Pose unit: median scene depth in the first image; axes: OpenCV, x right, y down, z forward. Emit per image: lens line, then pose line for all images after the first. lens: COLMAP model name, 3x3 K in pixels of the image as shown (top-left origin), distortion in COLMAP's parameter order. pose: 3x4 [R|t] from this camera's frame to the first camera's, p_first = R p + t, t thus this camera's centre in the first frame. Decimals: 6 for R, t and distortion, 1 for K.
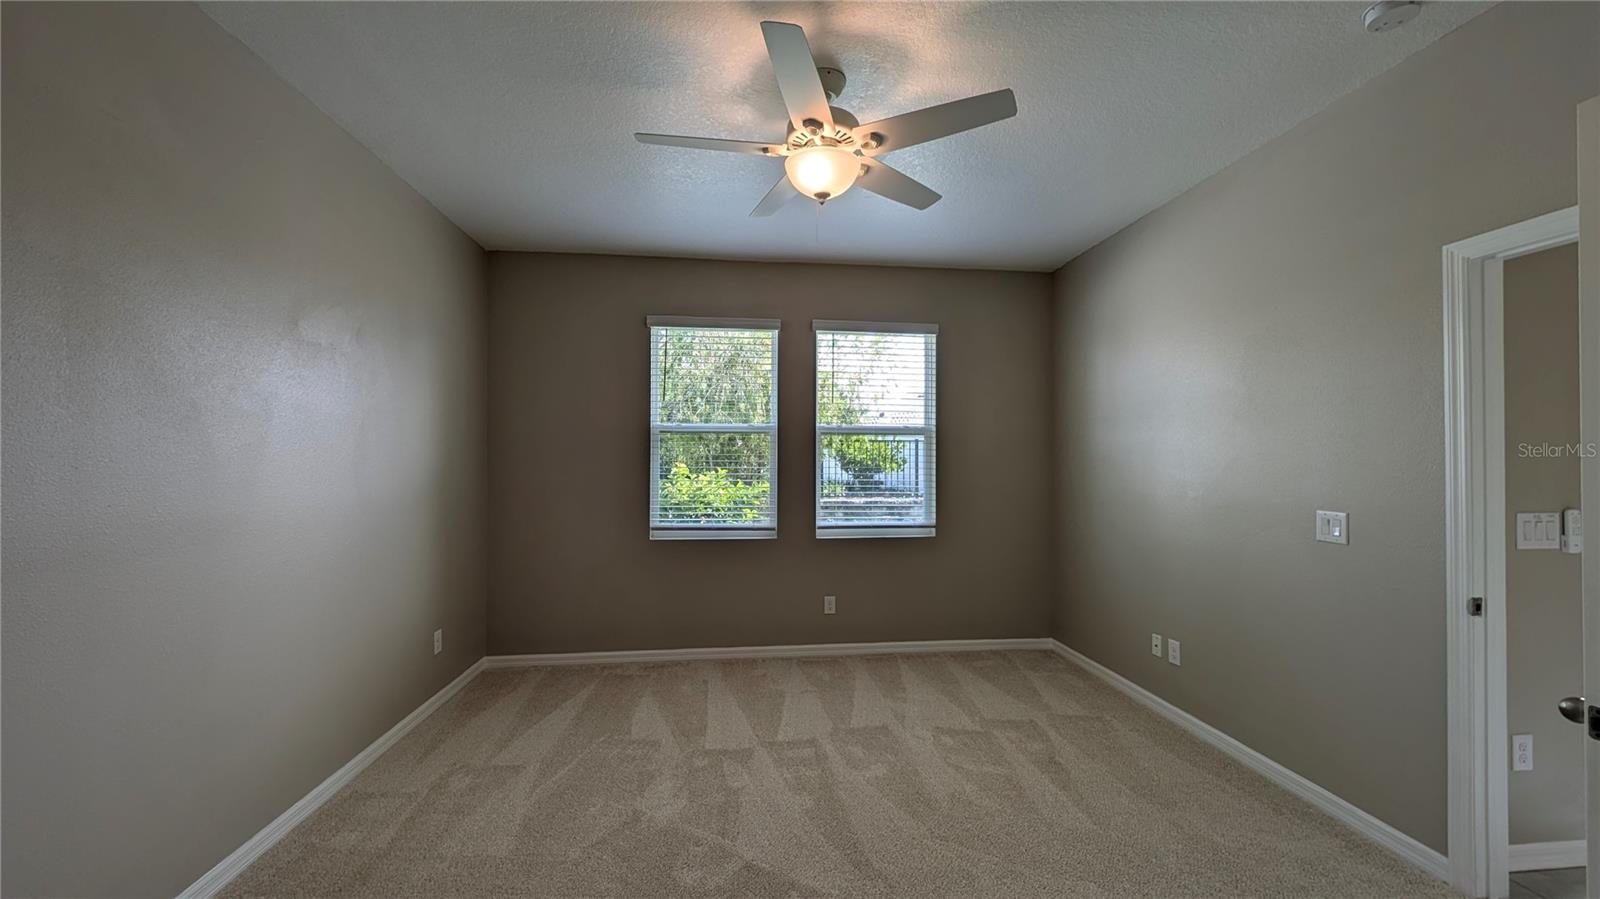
lens RADIAL K [[599.3, 0, 798.5], [0, 599.3, 454.7], [0, 0, 1]] dist [0.018148, -0.010155]
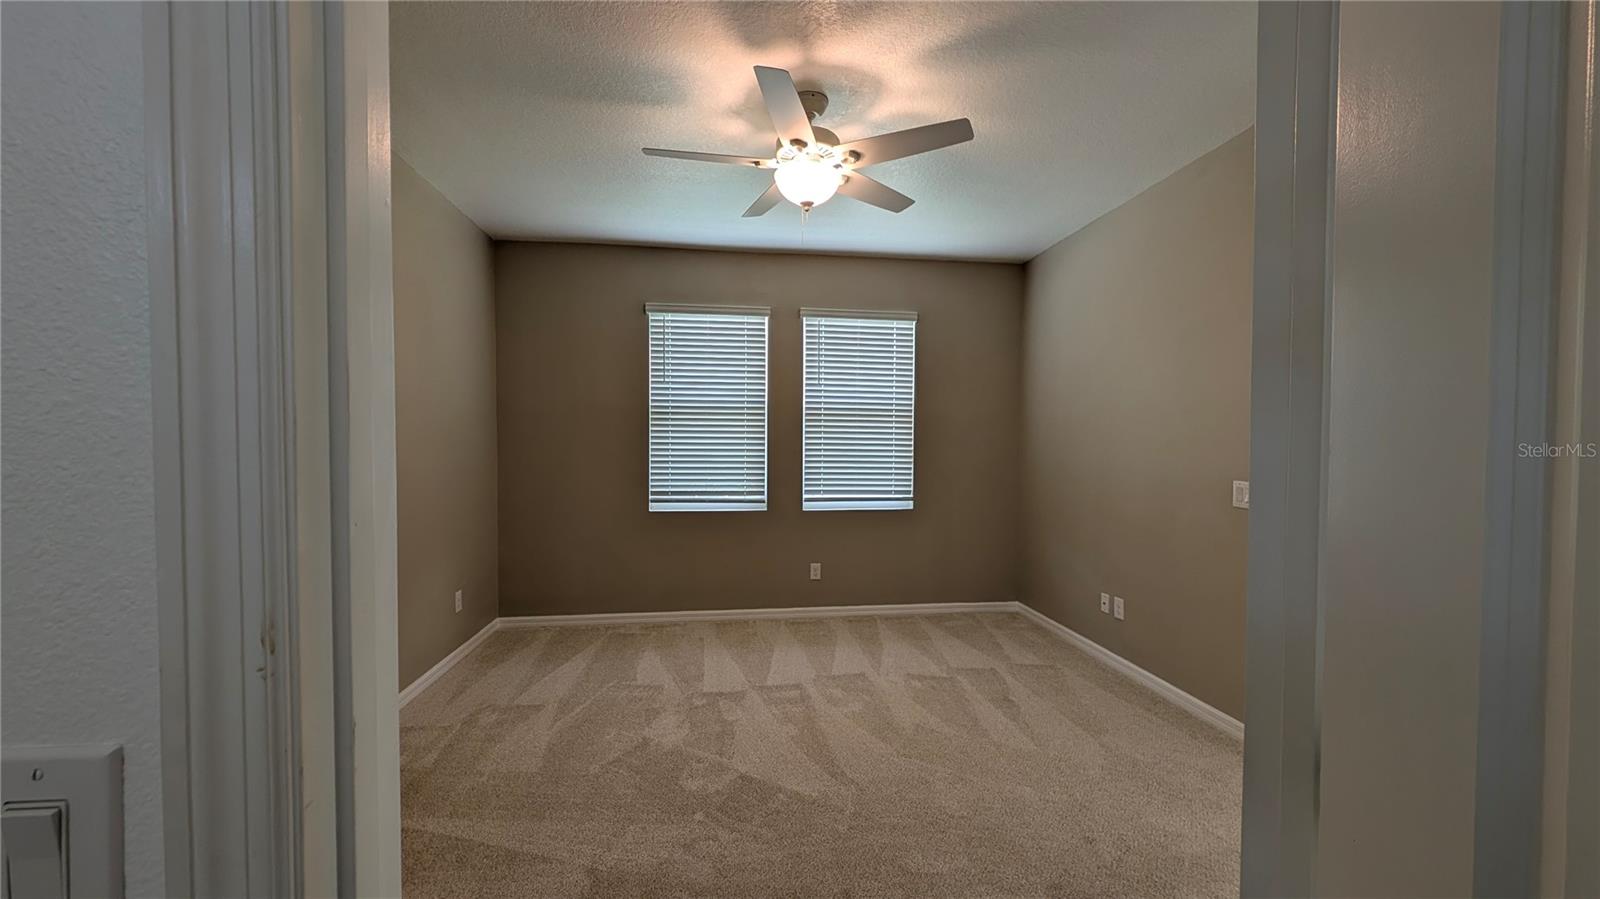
lens RADIAL K [[599.3, 0, 798.5], [0, 599.3, 454.7], [0, 0, 1]] dist [0.018148, -0.010155]
pose [[0.999846, 0.002487, 0.017357, 0.003280], [-0.003044, 0.999479, 0.032135, 0.005590], [-0.017268, -0.032183, 0.999333, -0.108795]]
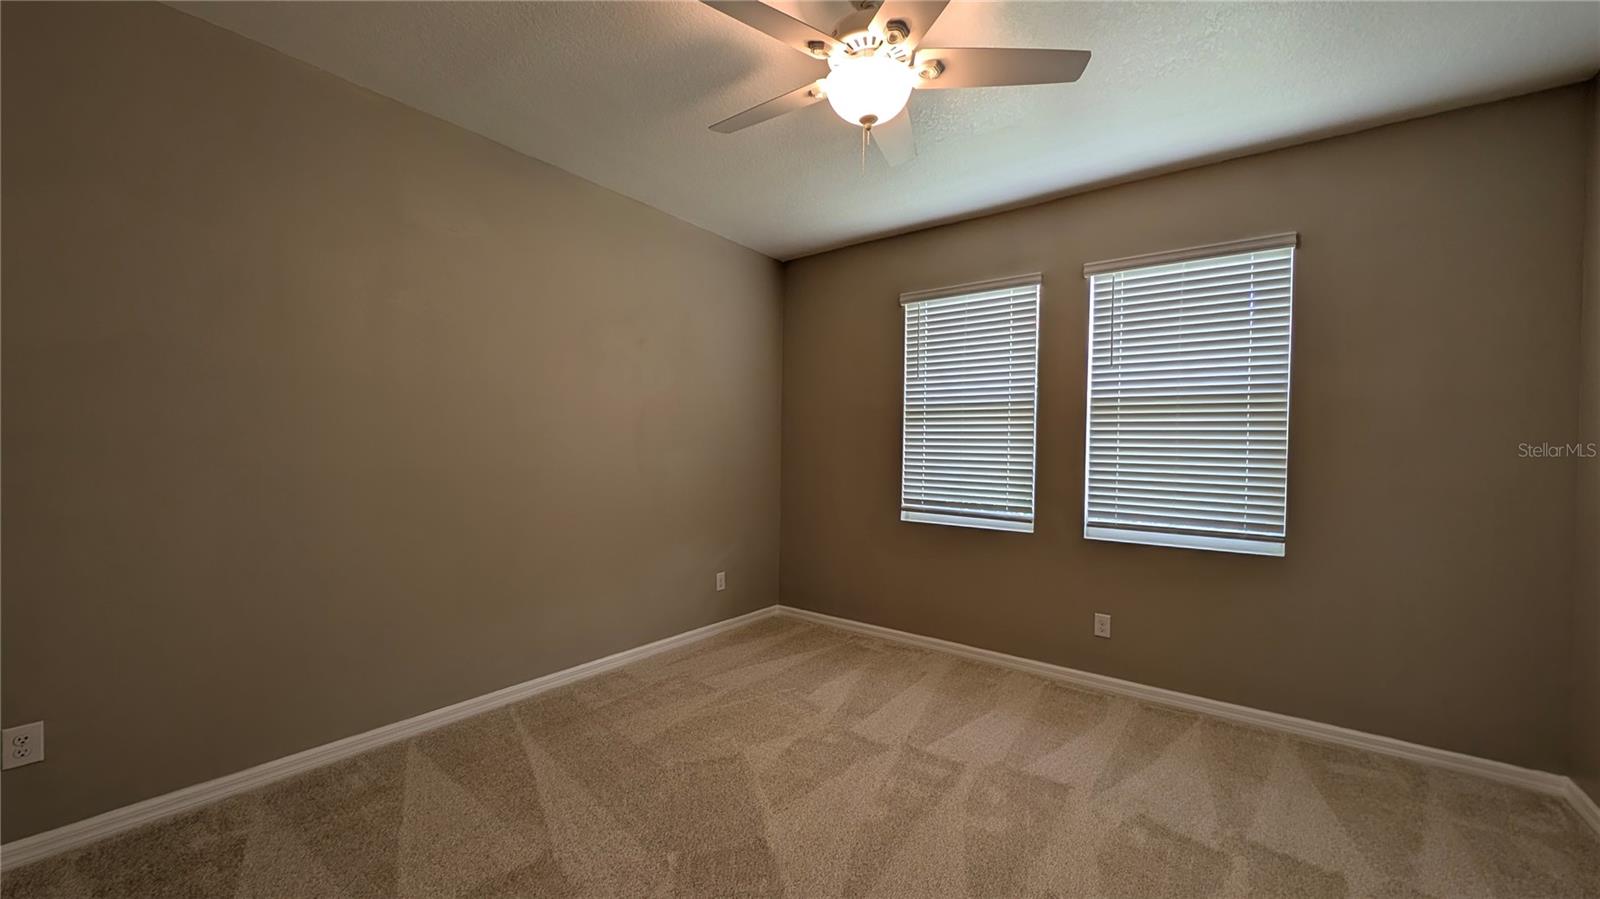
lens RADIAL K [[599.3, 0, 798.5], [0, 599.3, 454.7], [0, 0, 1]] dist [0.018148, -0.010155]
pose [[0.728136, 0.017037, -0.685221, 0.403766], [-0.008929, 0.999842, 0.015372, 0.026377], [0.685374, -0.005075, 0.728173, 0.213826]]
